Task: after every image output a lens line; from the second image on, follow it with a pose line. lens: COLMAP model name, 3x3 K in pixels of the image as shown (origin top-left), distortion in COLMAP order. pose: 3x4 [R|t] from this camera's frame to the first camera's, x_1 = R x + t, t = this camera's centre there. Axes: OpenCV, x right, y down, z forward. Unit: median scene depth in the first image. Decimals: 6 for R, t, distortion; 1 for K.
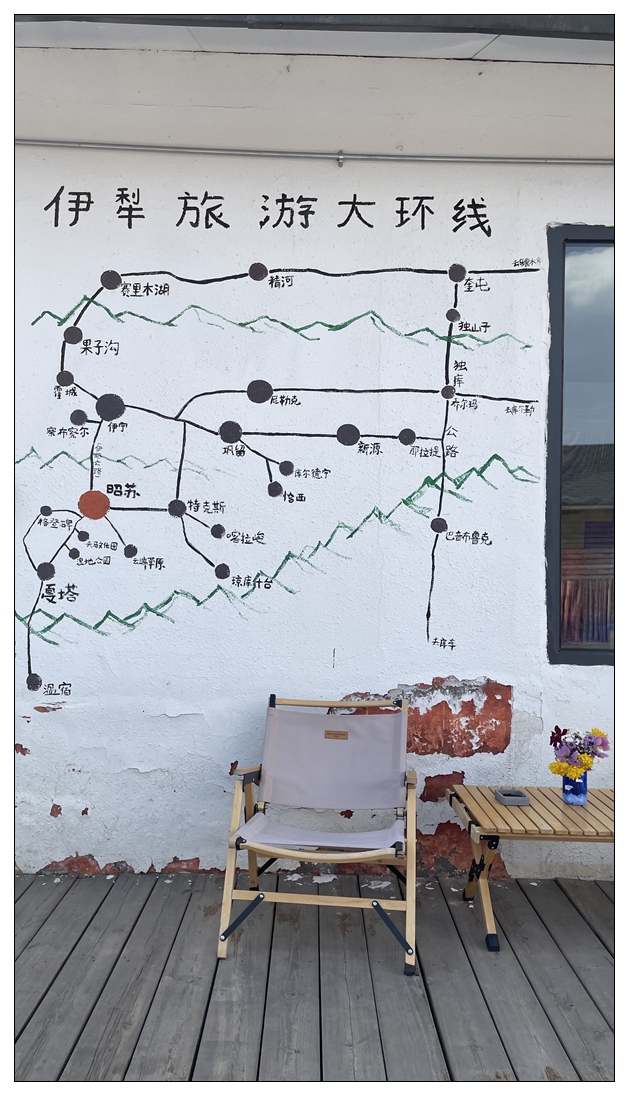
lens RADIAL K [[825.0, 0, 313.8], [0, 825.0, 547.5], [0, 0, 1]] dist [0.013878, -0.035422]
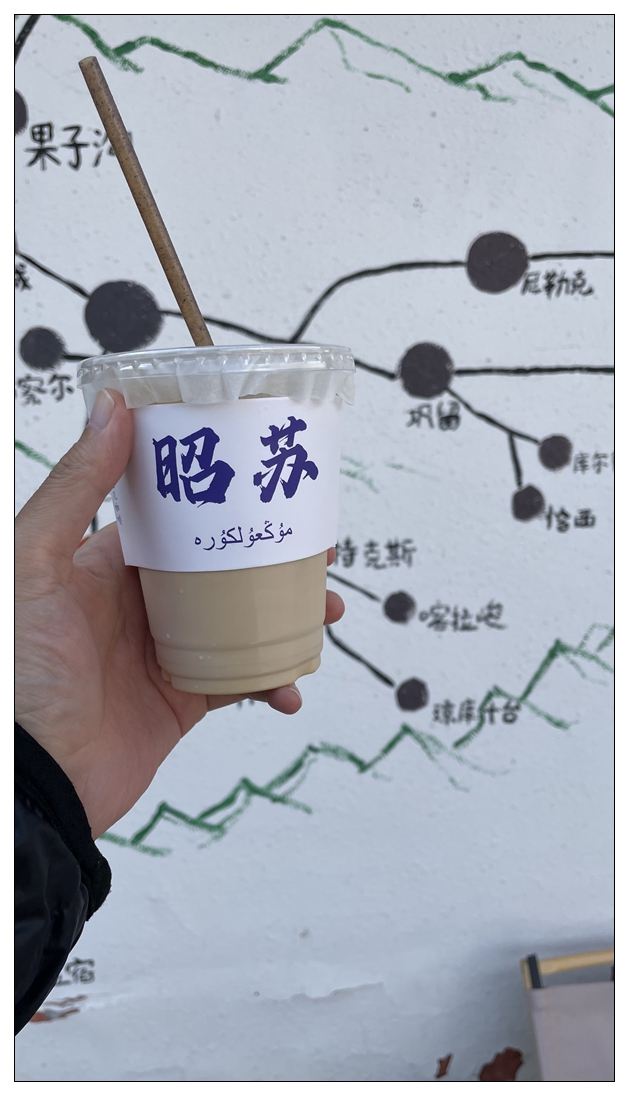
lens RADIAL K [[825.0, 0, 313.6], [0, 825.0, 549.7], [0, 0, 1]] dist [0.013878, -0.035422]
pose [[0.994585, -0.053705, 0.088976, -0.197953], [0.030069, 0.968217, 0.248298, -0.157675], [-0.099483, -0.244278, 0.964589, 0.594367]]
